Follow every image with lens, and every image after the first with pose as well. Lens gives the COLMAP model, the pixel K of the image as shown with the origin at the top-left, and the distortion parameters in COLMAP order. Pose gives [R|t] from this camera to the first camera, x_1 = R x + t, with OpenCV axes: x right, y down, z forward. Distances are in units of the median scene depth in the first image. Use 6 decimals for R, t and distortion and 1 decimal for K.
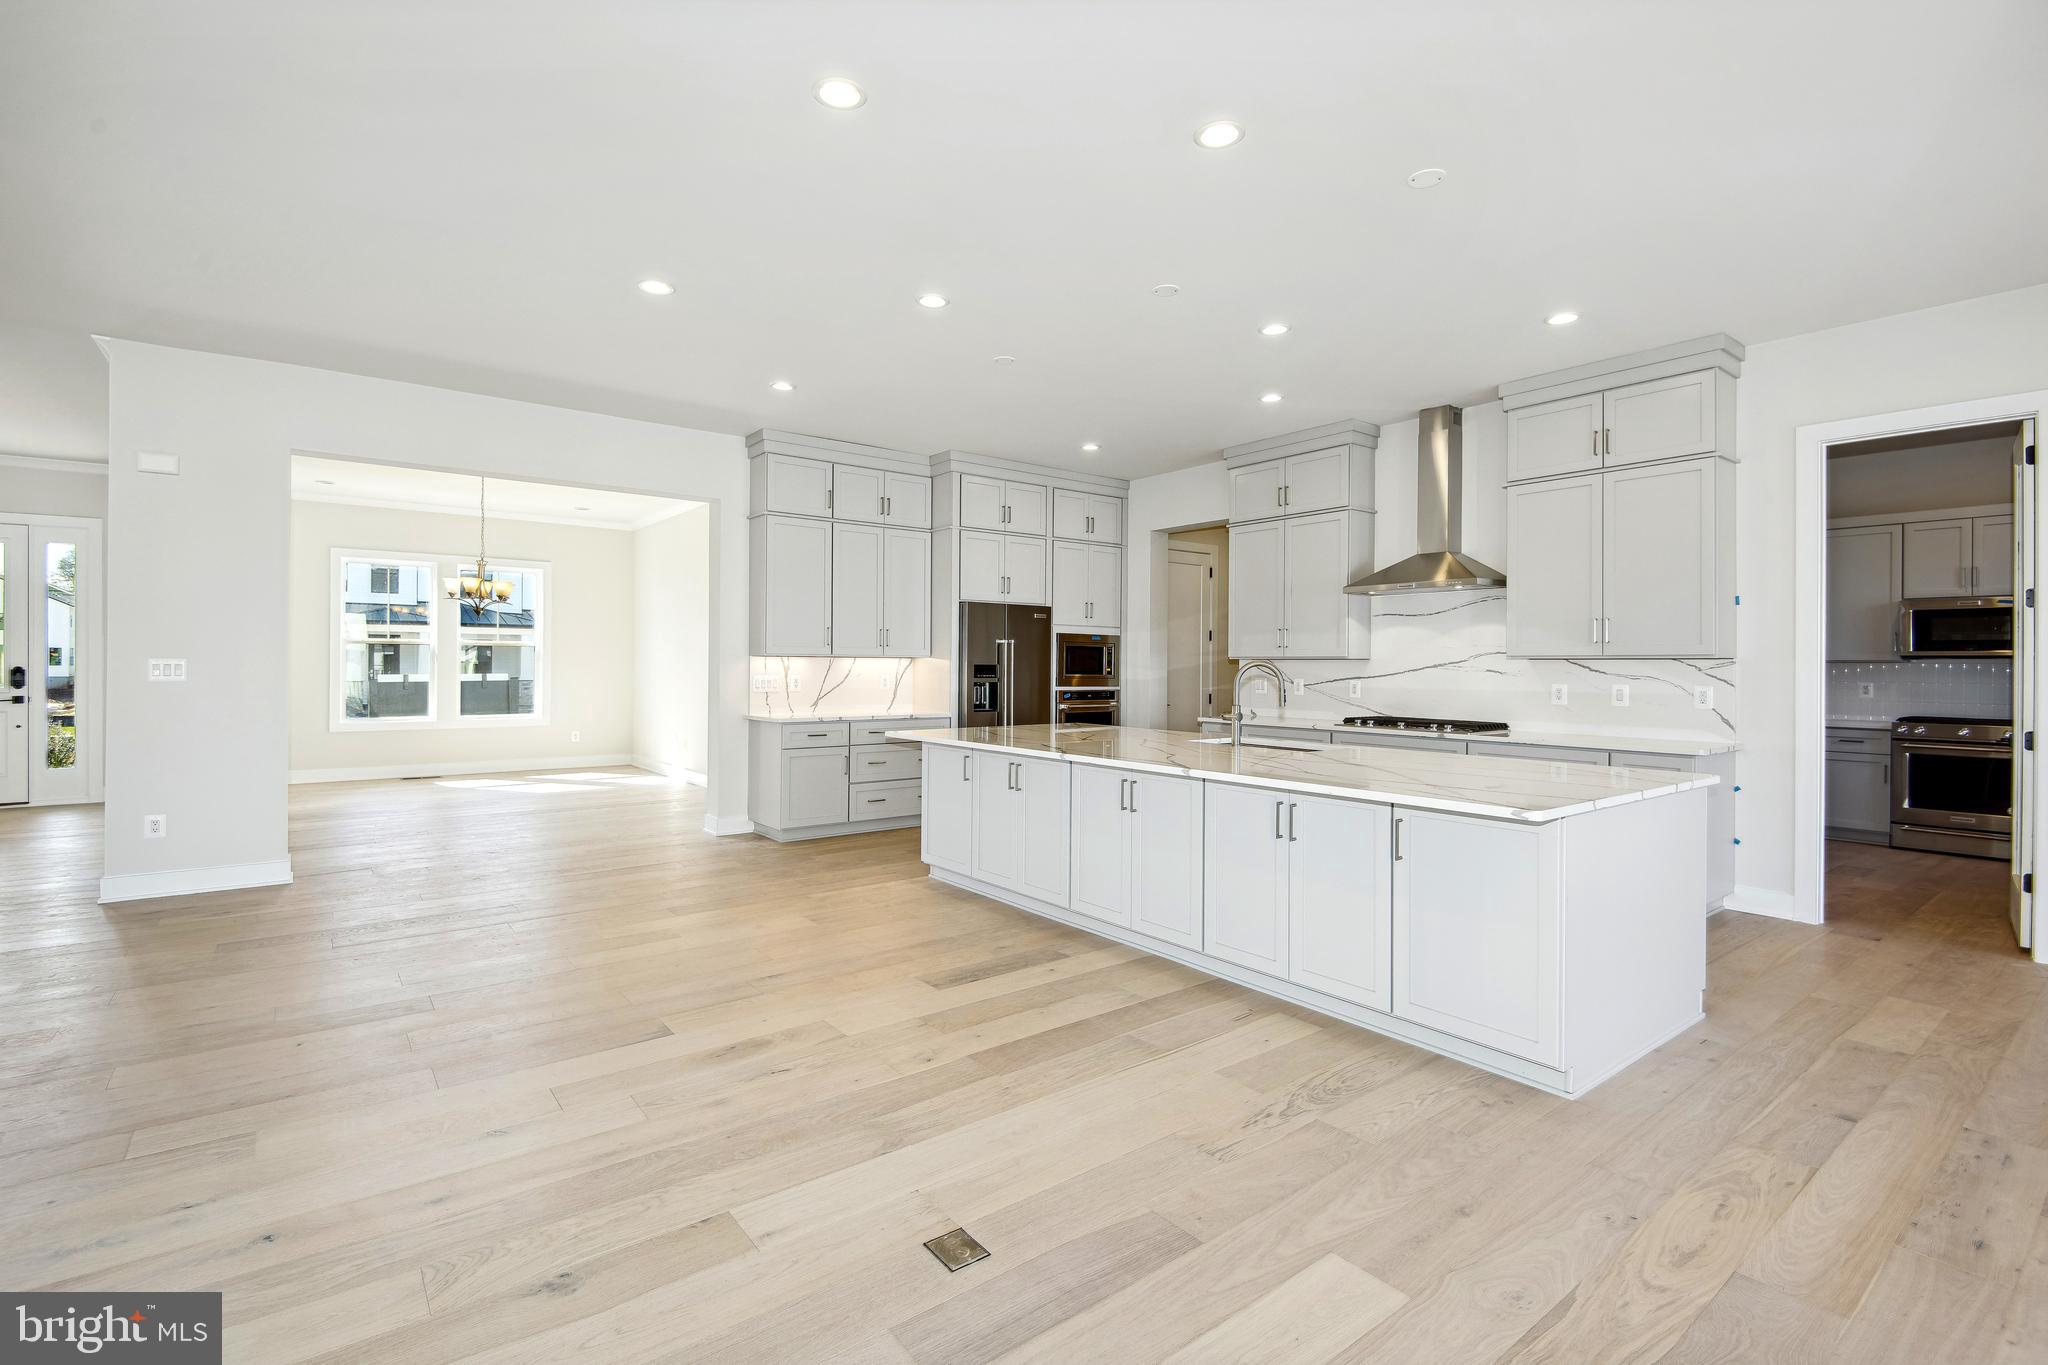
lens RADIAL K [[926.6, 0, 1018.5], [0, 926.6, 664.3], [0, 0, 1]] dist [0.000000, -0.003439]
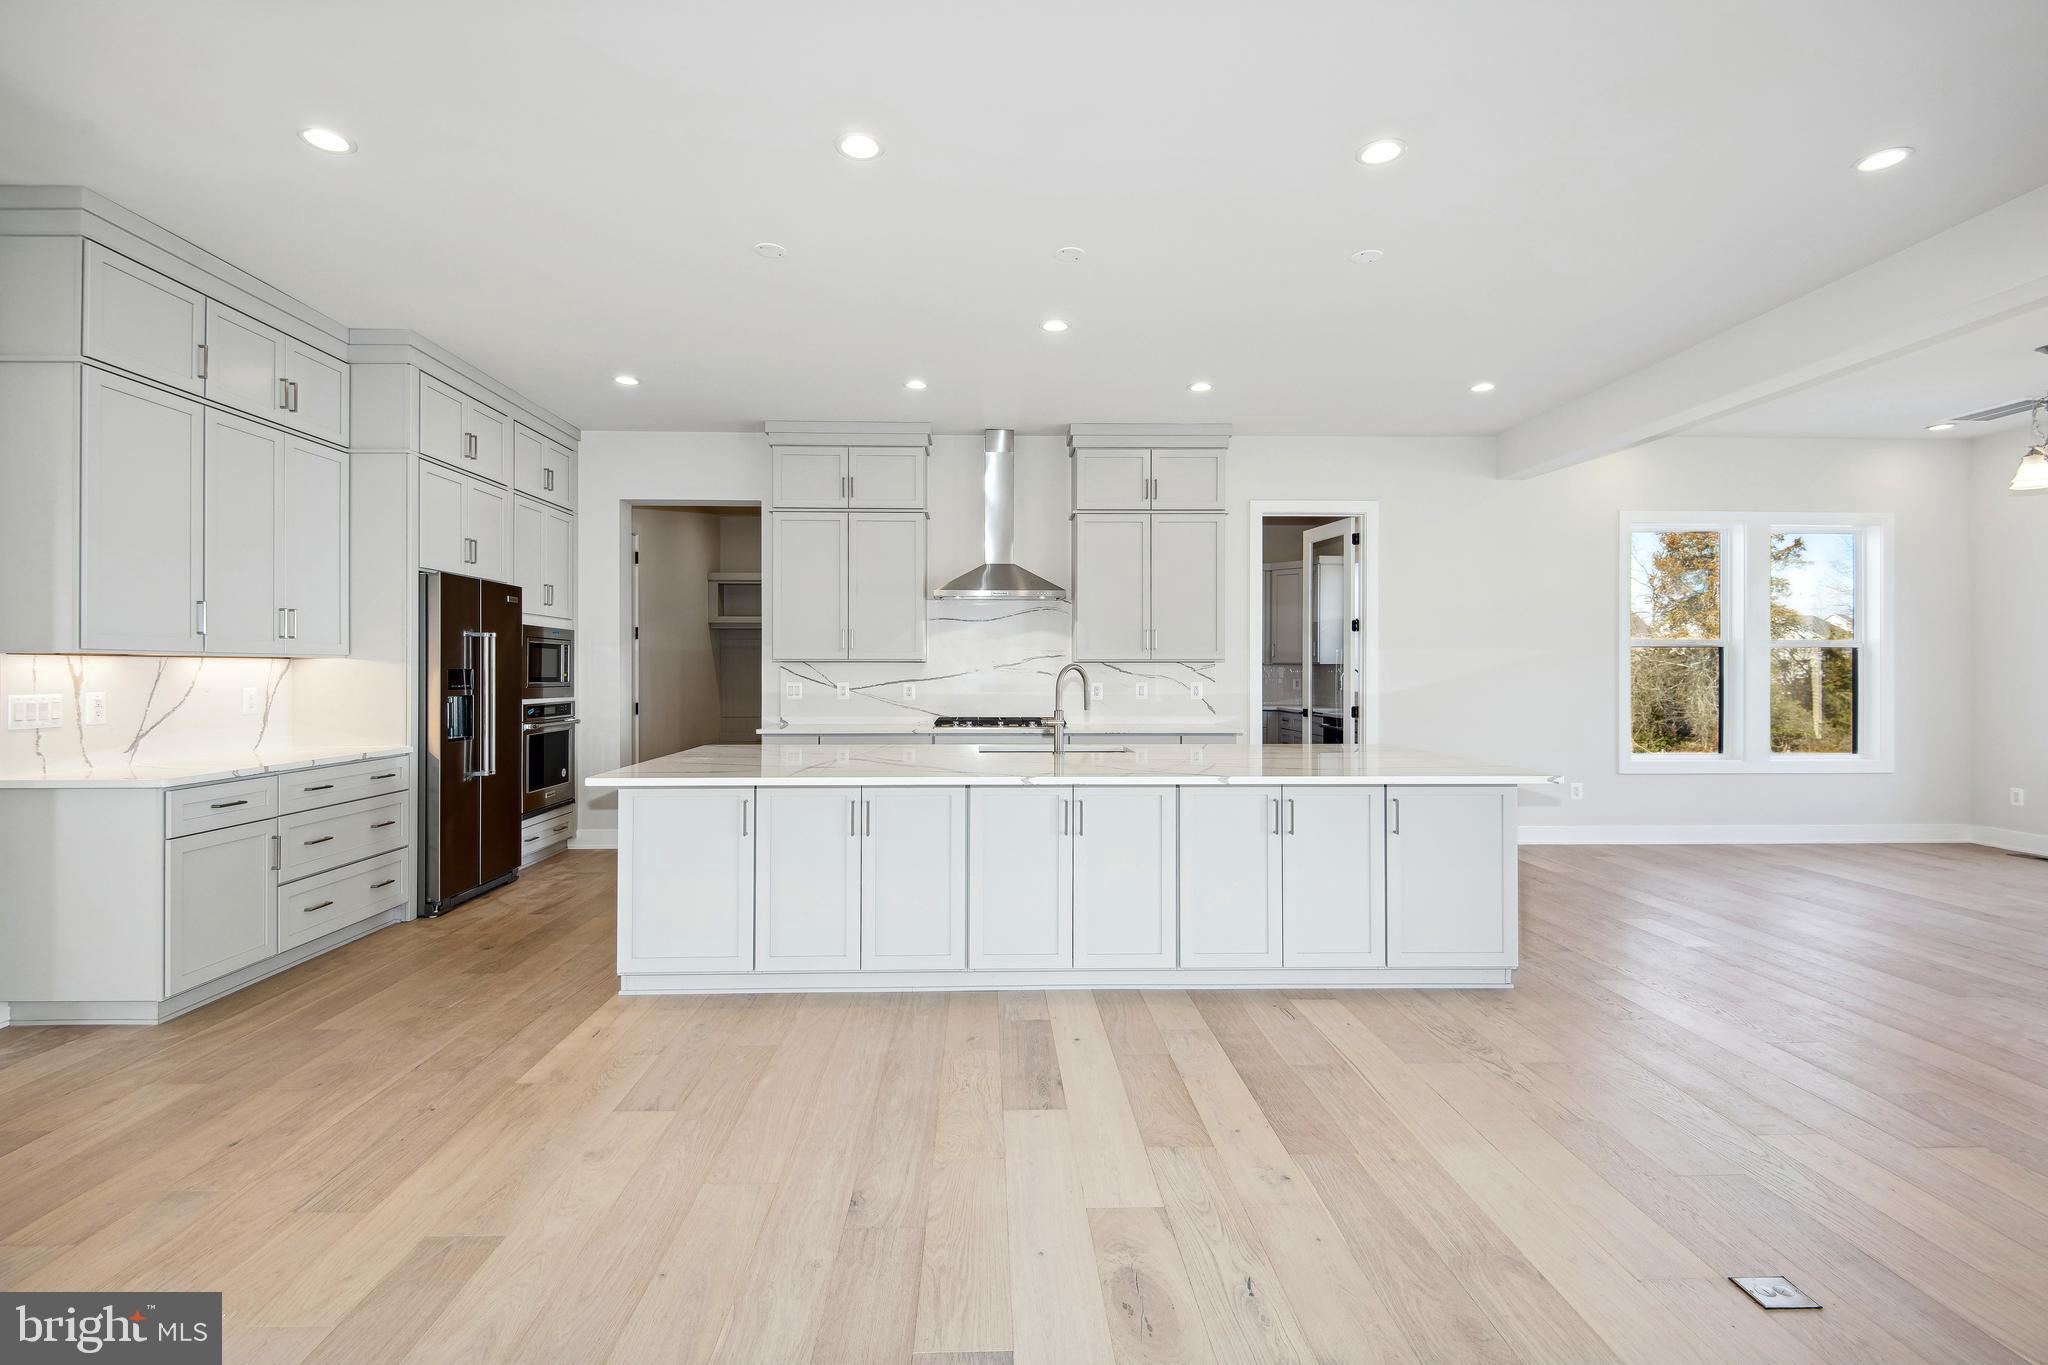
lens RADIAL K [[932.1, 0, 1014.0], [0, 932.1, 664.3], [0, 0, 1]] dist [0.028260, -0.022787]
pose [[0.587135, -0.000967, 0.809488, -0.412299], [0.002782, 0.999996, -0.000822, -0.001572], [-0.809484, 0.002735, 0.587135, 0.342421]]
